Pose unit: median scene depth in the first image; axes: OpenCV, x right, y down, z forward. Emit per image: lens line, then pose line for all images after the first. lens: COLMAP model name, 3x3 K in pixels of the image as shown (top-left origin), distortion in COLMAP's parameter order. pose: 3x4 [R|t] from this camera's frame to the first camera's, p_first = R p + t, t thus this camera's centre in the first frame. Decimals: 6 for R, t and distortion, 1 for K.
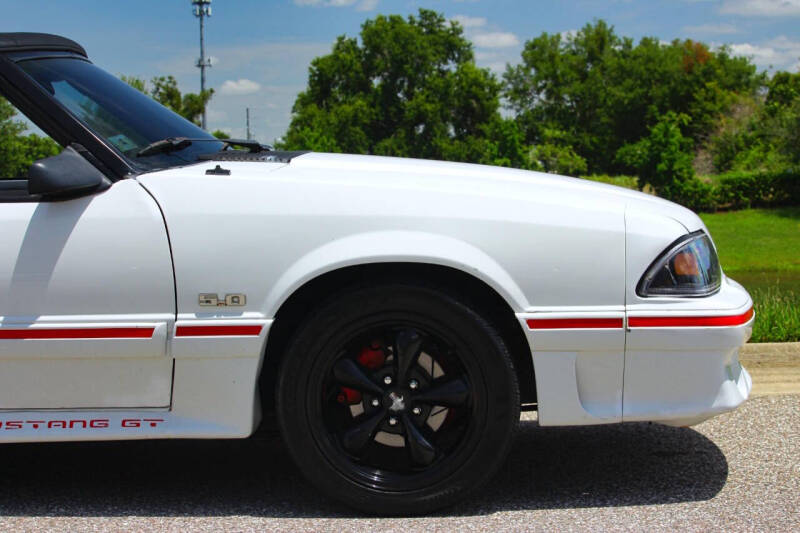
lens RADIAL K [[2042.8, 0, 400.0], [0, 2042.8, 266.5], [0, 0, 1]] dist [-0.434224, 1.090012]
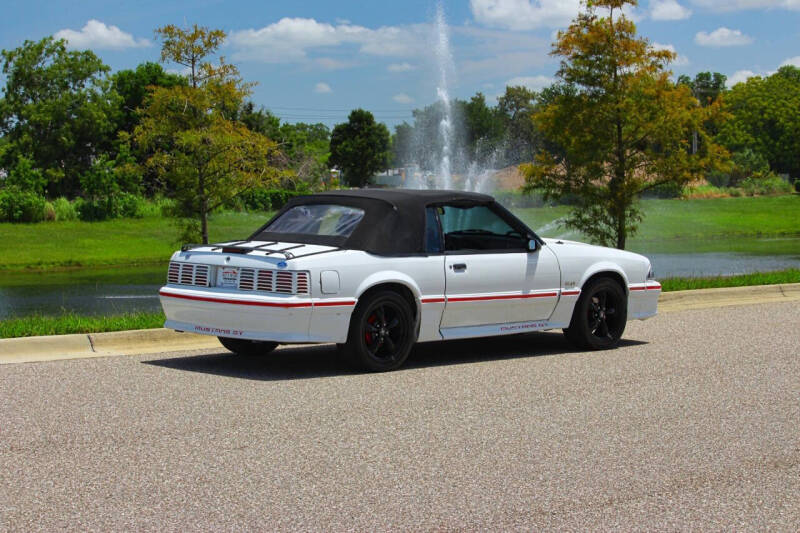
lens RADIAL K [[2042.8, 0, 400.0], [0, 2042.8, 266.5], [0, 0, 1]] dist [-0.434224, 1.090012]
pose [[0.672158, -0.011846, 0.740313, -0.092455], [0.021789, 0.999755, -0.003786, -0.000141], [-0.740087, 0.018675, 0.672252, -0.033104]]
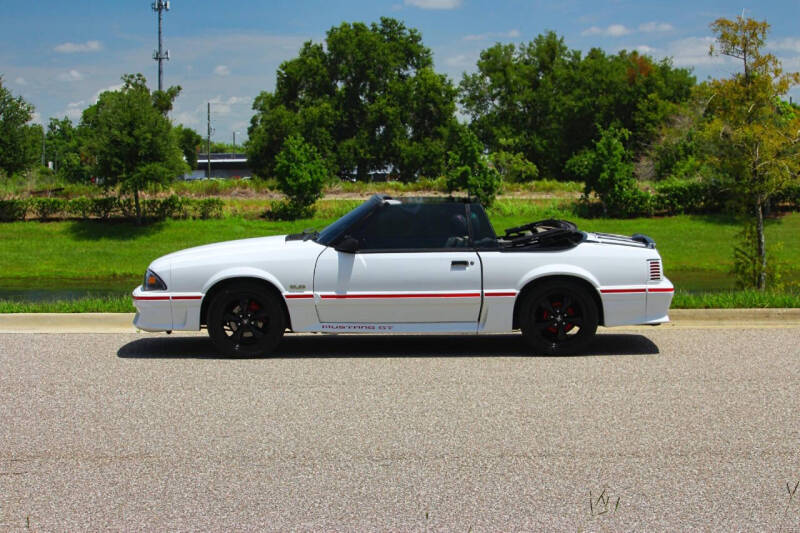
lens RADIAL K [[2042.8, 0, 400.0], [0, 2042.8, 266.5], [0, 0, 1]] dist [-0.434224, 1.090012]
pose [[0.999514, 0.015319, 0.027161, -0.008765], [-0.015436, 0.999872, 0.004137, -0.000956], [-0.027094, -0.004555, 0.999623, -0.073214]]
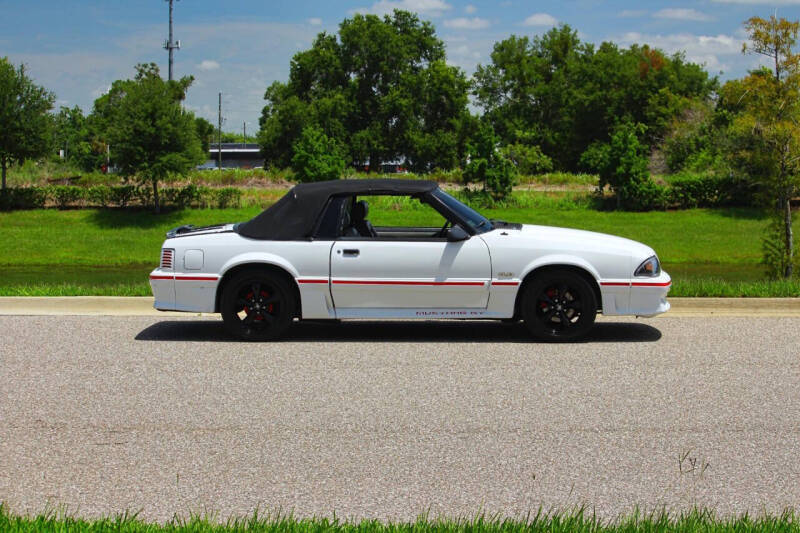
lens RADIAL K [[2042.8, 0, 400.0], [0, 2042.8, 266.5], [0, 0, 1]] dist [-0.434224, 1.090012]
pose [[0.999428, 0.023763, 0.024077, -0.011786], [-0.023972, 0.999677, 0.008425, -0.000679], [-0.023869, -0.008997, 0.999675, -0.078456]]
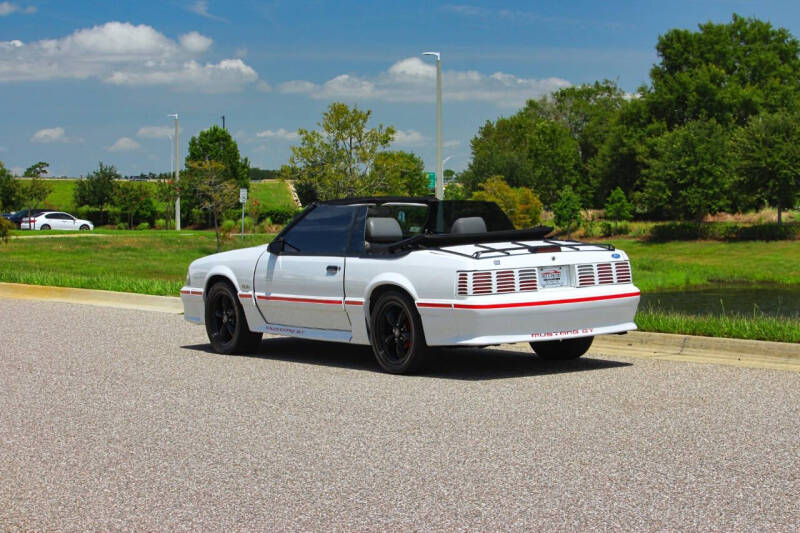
lens RADIAL K [[2048.6, 0, 400.0], [0, 2048.6, 266.5], [0, 0, 1]] dist [-0.450447, 1.115557]
pose [[0.599349, 0.046373, -0.799144, 0.081318], [-0.045907, 0.998669, 0.023521, -0.003404], [0.799171, 0.022589, 0.600680, -0.025343]]
